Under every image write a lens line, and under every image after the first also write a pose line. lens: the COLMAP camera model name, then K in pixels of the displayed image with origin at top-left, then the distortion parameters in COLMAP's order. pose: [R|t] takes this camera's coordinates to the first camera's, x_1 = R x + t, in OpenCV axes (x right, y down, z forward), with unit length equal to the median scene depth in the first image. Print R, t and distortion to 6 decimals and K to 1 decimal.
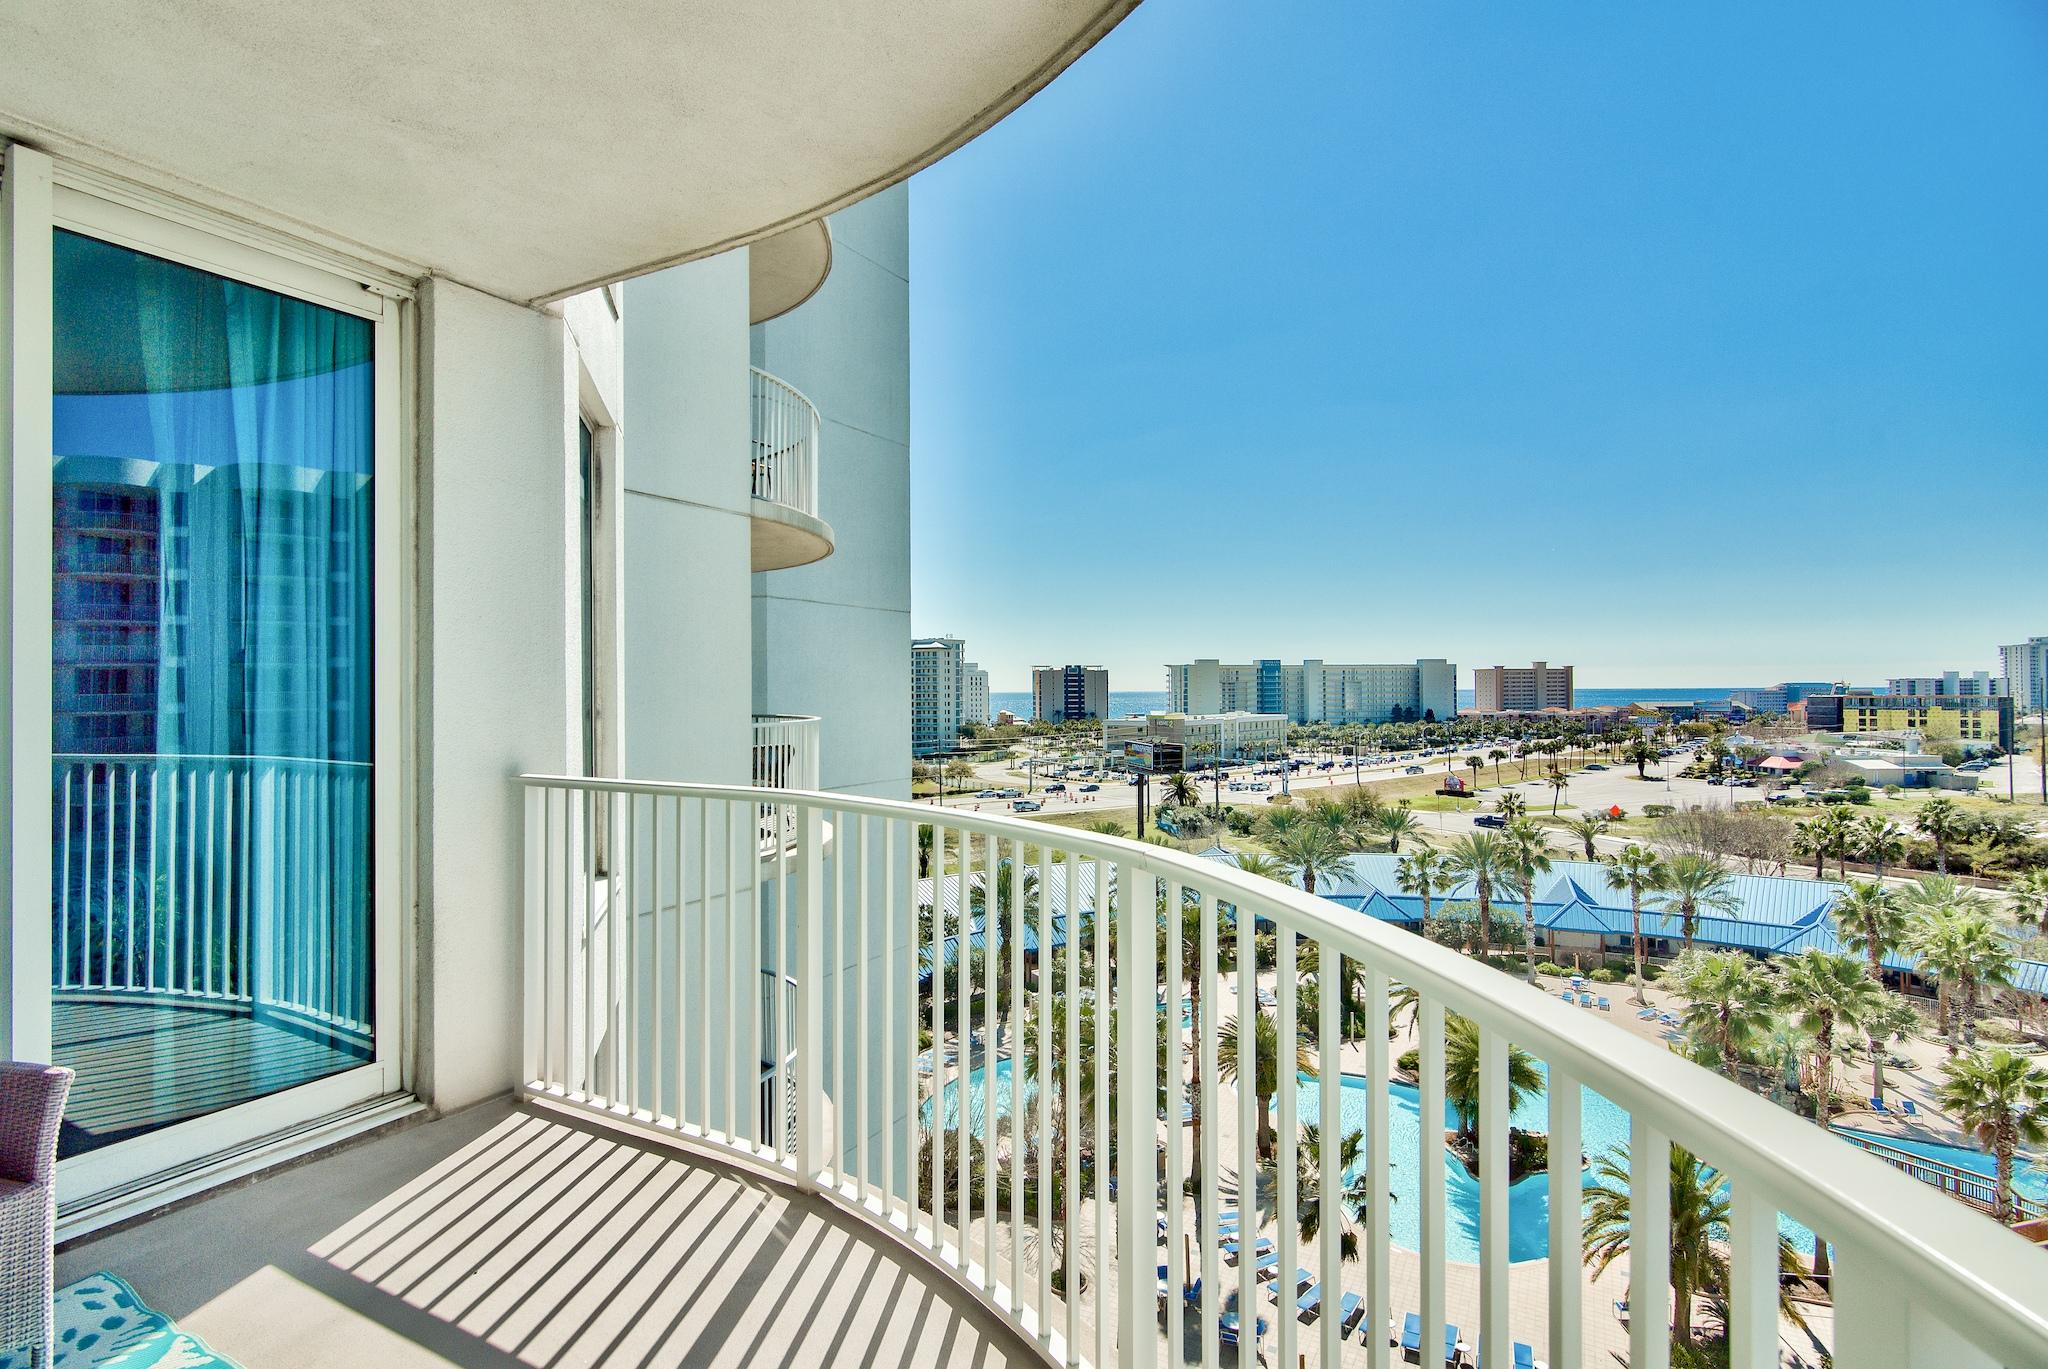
lens RADIAL K [[1004.9, 0, 1016.6], [0, 1004.9, 672.6], [0, 0, 1]] dist [0.000419, 0.000011]
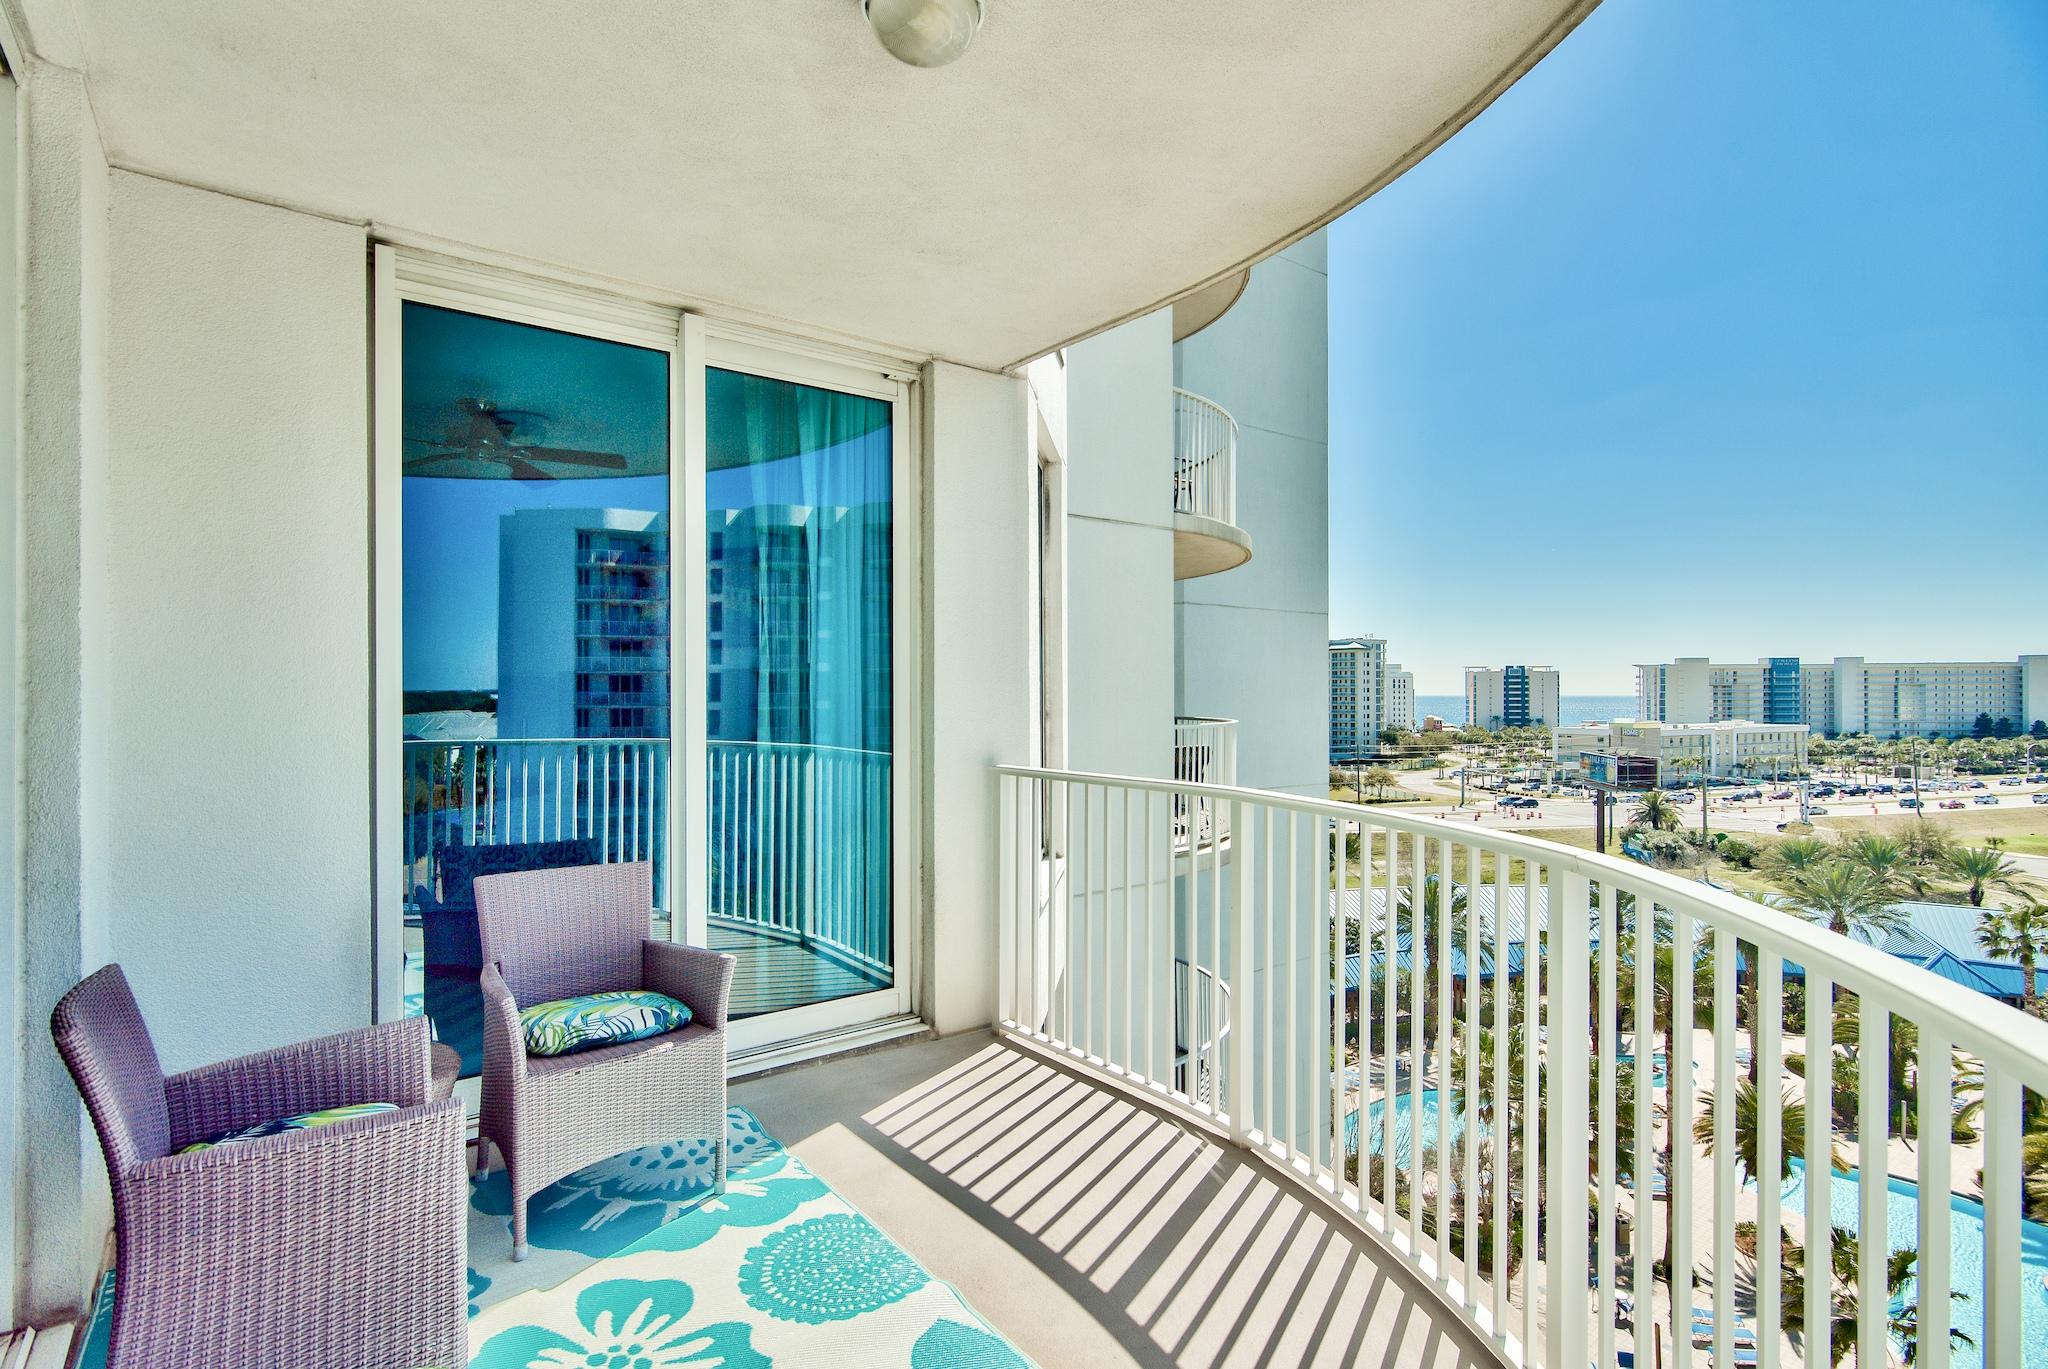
lens RADIAL K [[1037.7, 0, 999.5], [0, 1037.7, 688.5], [0, 0, 1]] dist [-0.002233, -0.000553]
pose [[0.918247, 0.003853, -0.395988, 0.001088], [0.002183, 0.999888, 0.014793, -0.006403], [0.396001, -0.014448, 0.918136, -0.104561]]
